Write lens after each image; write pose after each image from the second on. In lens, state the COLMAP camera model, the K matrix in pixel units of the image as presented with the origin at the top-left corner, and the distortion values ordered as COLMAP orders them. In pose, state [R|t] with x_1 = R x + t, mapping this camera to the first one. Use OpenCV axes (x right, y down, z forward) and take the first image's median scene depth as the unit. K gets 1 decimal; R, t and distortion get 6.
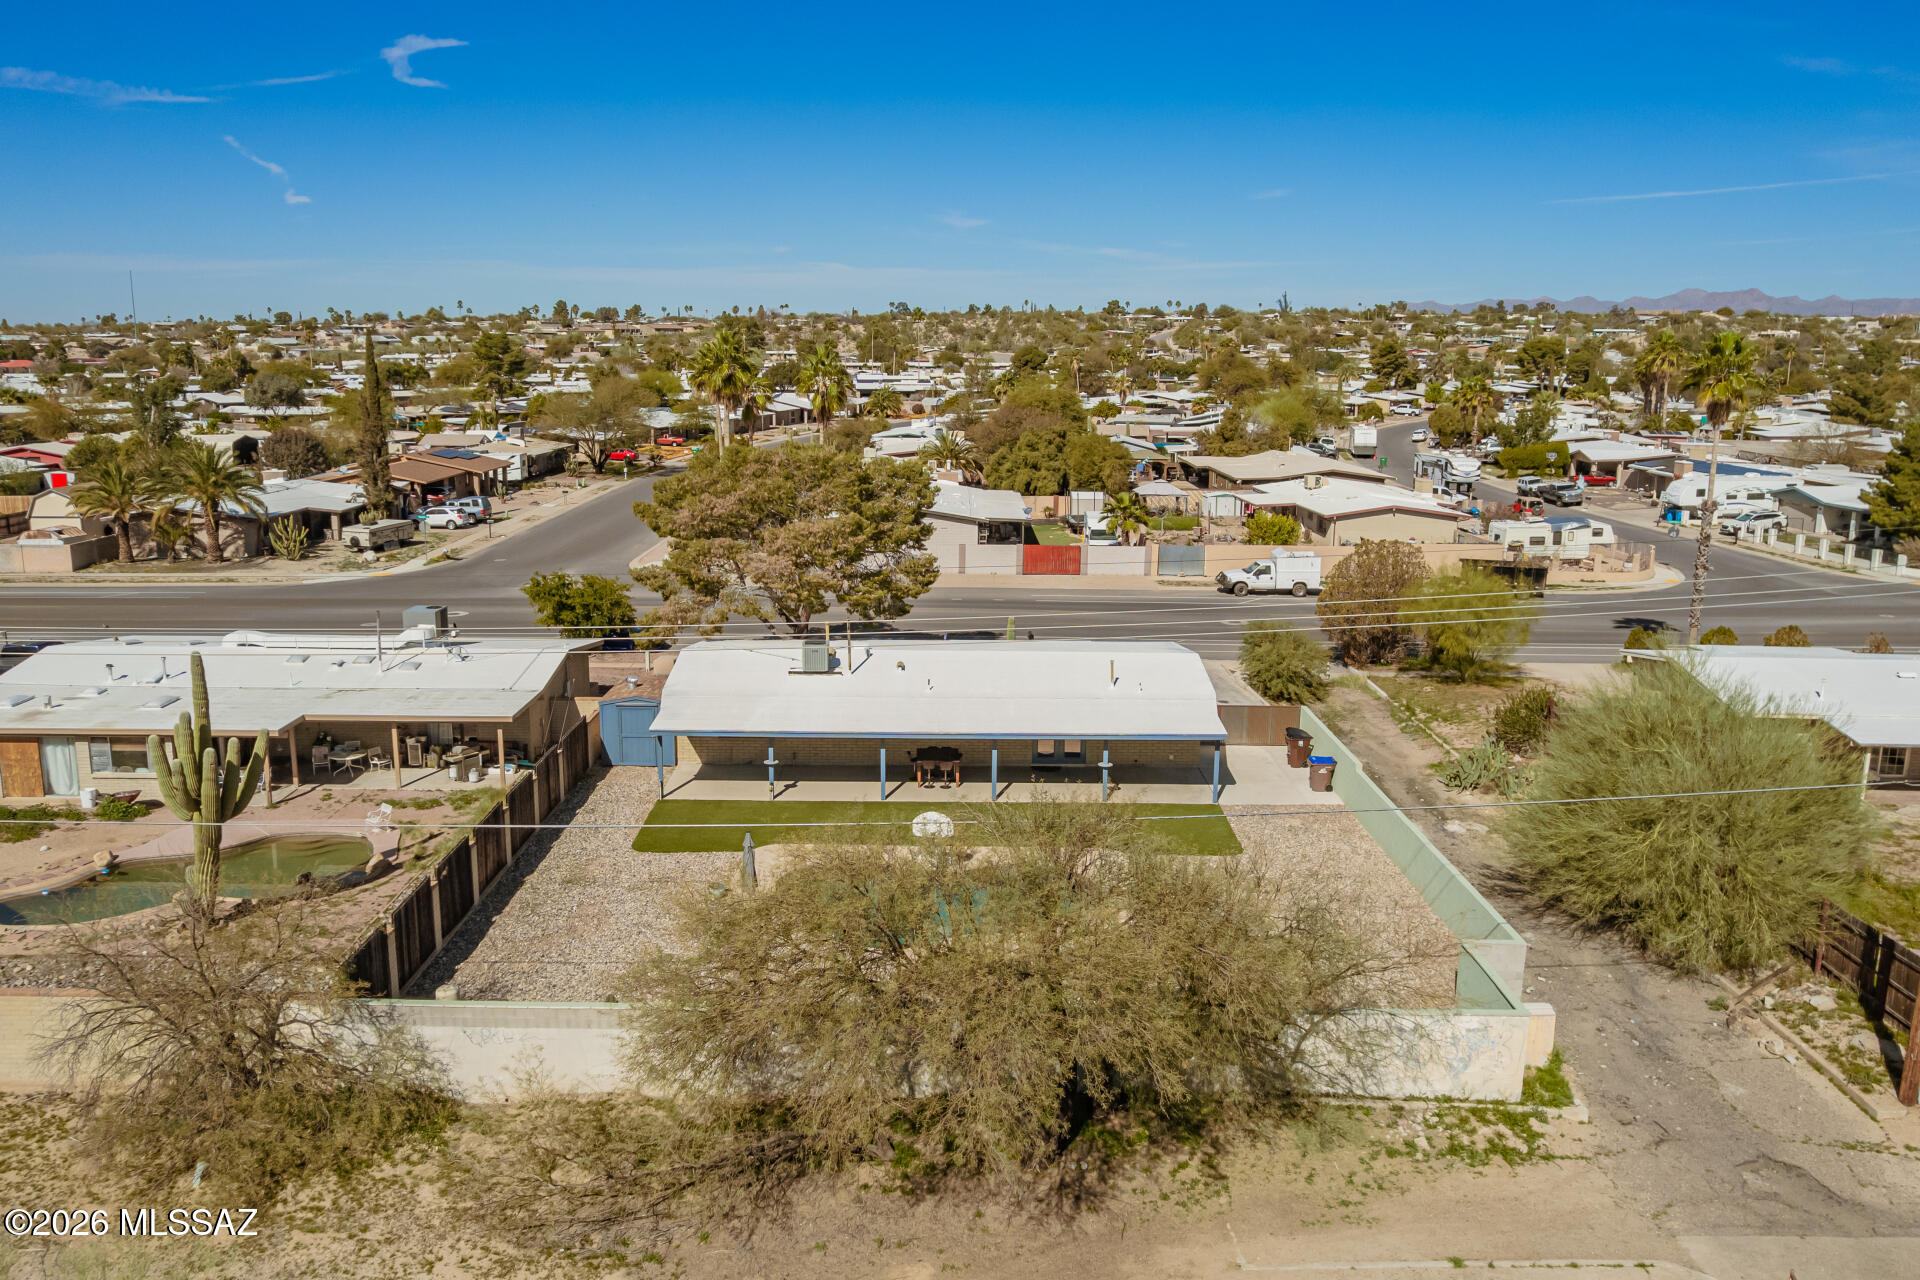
lens RADIAL K [[1452.4, 0, 955.9], [0, 1452.4, 641.4], [0, 0, 1]] dist [-0.071331, 0.053736]
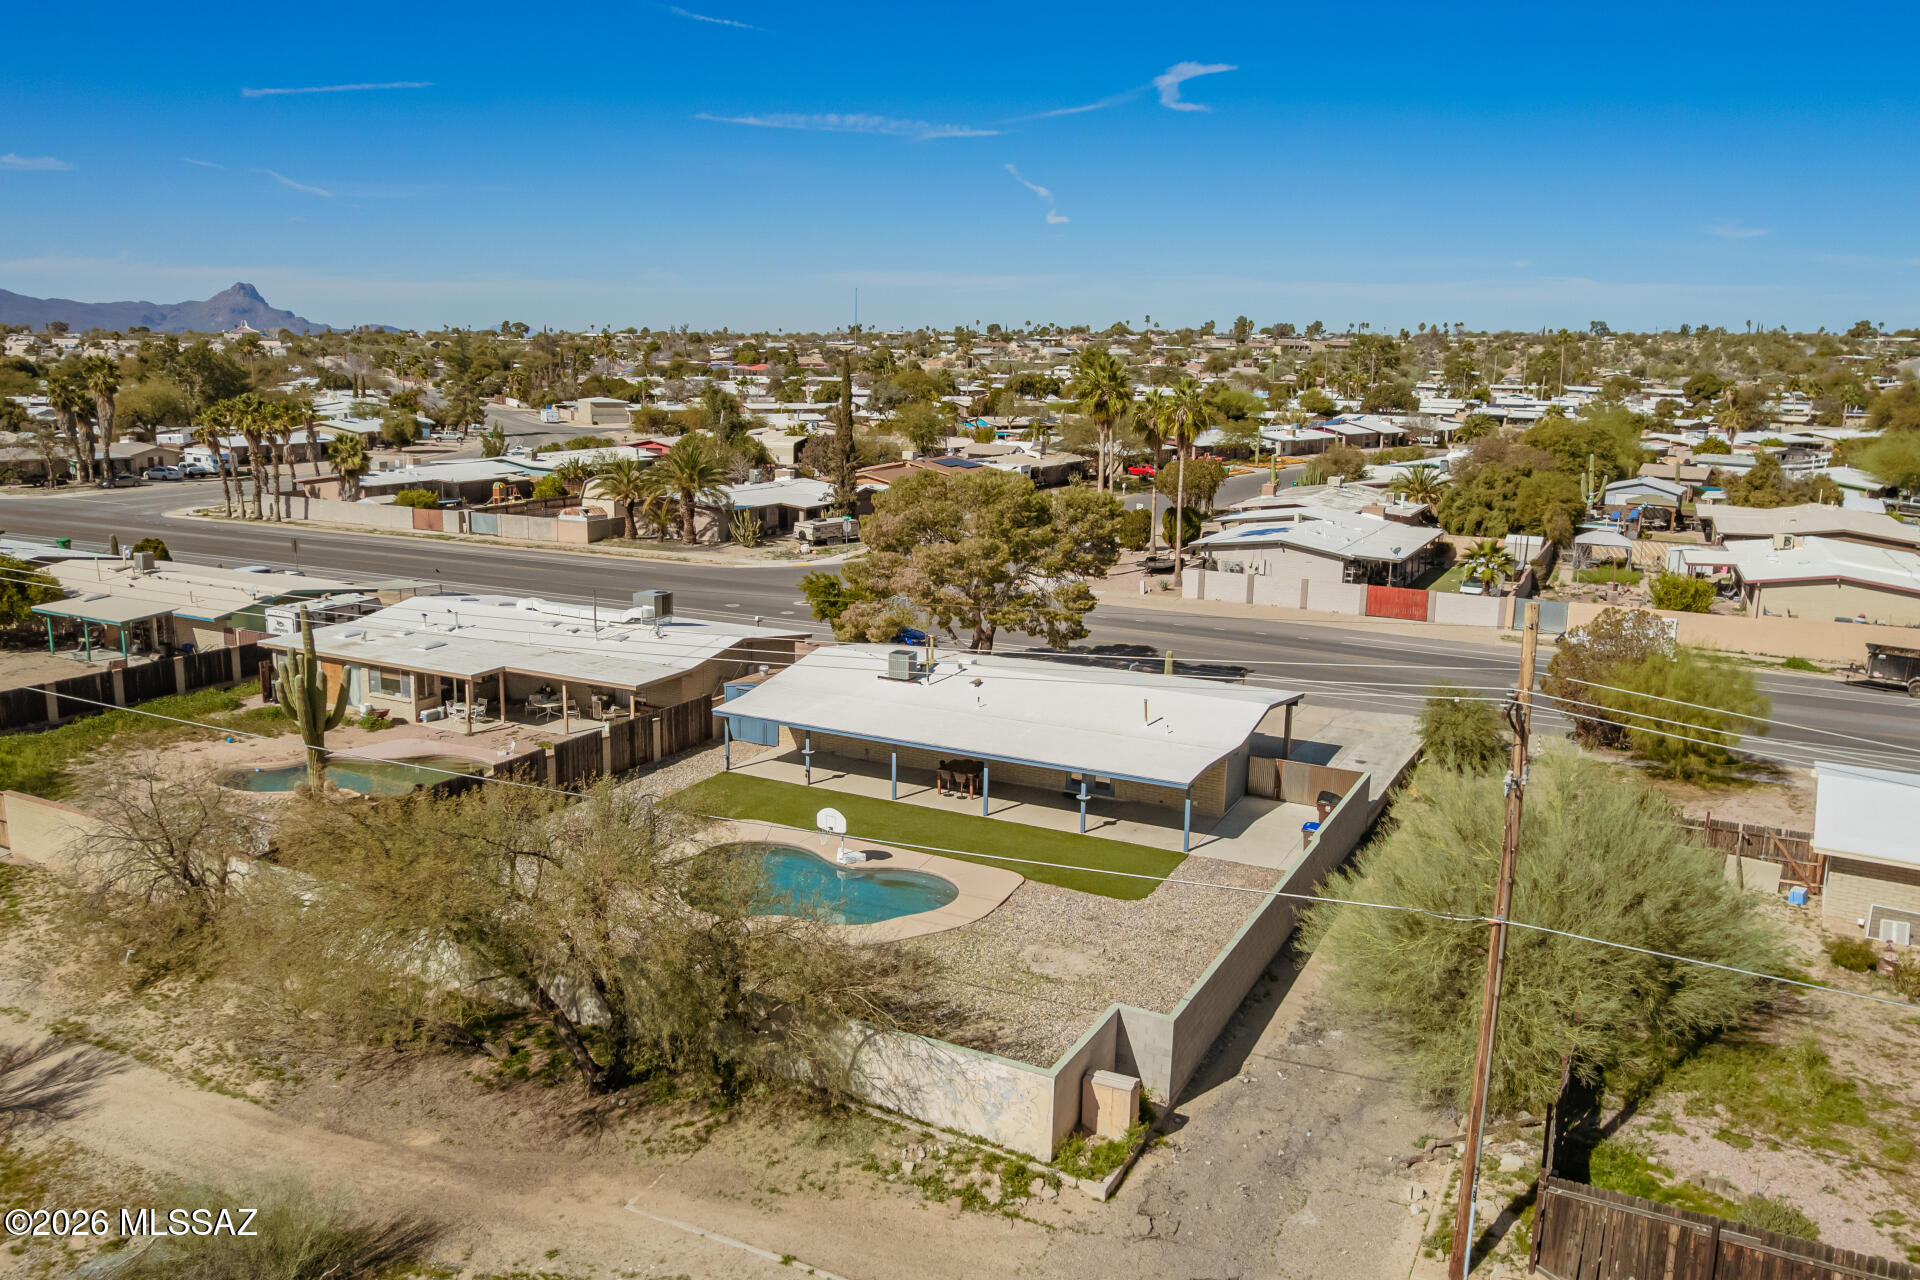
lens RADIAL K [[1452.4, 0, 955.9], [0, 1452.4, 641.4], [0, 0, 1]] dist [-0.071331, 0.053736]
pose [[0.890014, 0.097880, -0.445302, 0.234344], [-0.102210, 0.994659, 0.014347, -0.014950], [0.444328, 0.032746, 0.895266, 0.018736]]
